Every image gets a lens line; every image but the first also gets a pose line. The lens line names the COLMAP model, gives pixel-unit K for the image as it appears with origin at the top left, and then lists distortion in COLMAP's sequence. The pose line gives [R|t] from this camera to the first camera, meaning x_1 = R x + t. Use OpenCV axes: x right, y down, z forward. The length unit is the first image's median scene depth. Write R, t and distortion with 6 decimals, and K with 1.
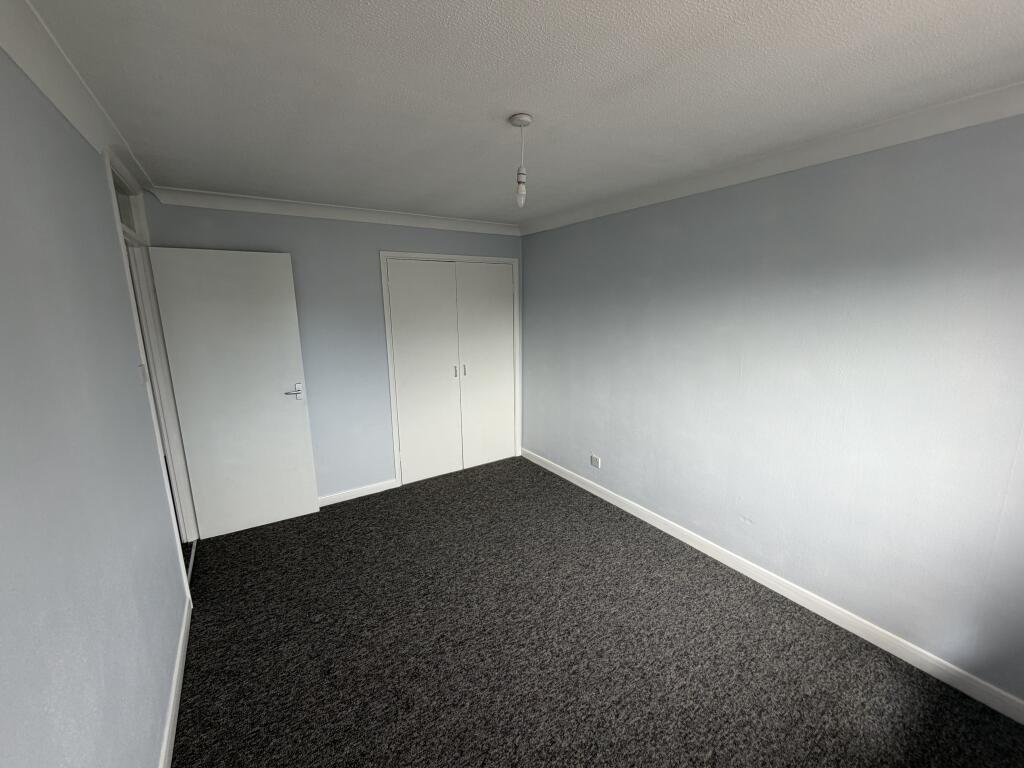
lens RADIAL K [[408.1, 0, 514.6], [0, 408.1, 384.3], [0, 0, 1]] dist [0.001034, -0.000342]
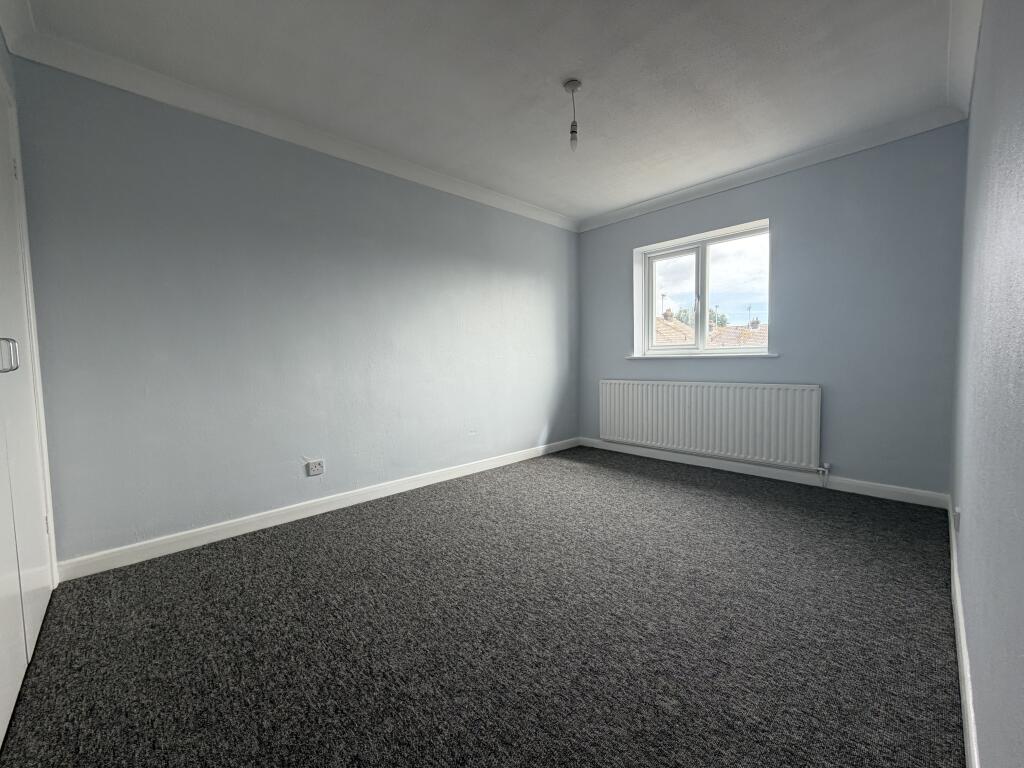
lens RADIAL K [[408.1, 0, 514.6], [0, 408.1, 384.3], [0, 0, 1]] dist [0.001034, -0.000342]
pose [[-0.180376, -0.046139, 0.982515, -0.842164], [0.215567, 0.972760, 0.085256, 0.080824], [-0.959685, 0.227176, -0.165516, 1.062528]]
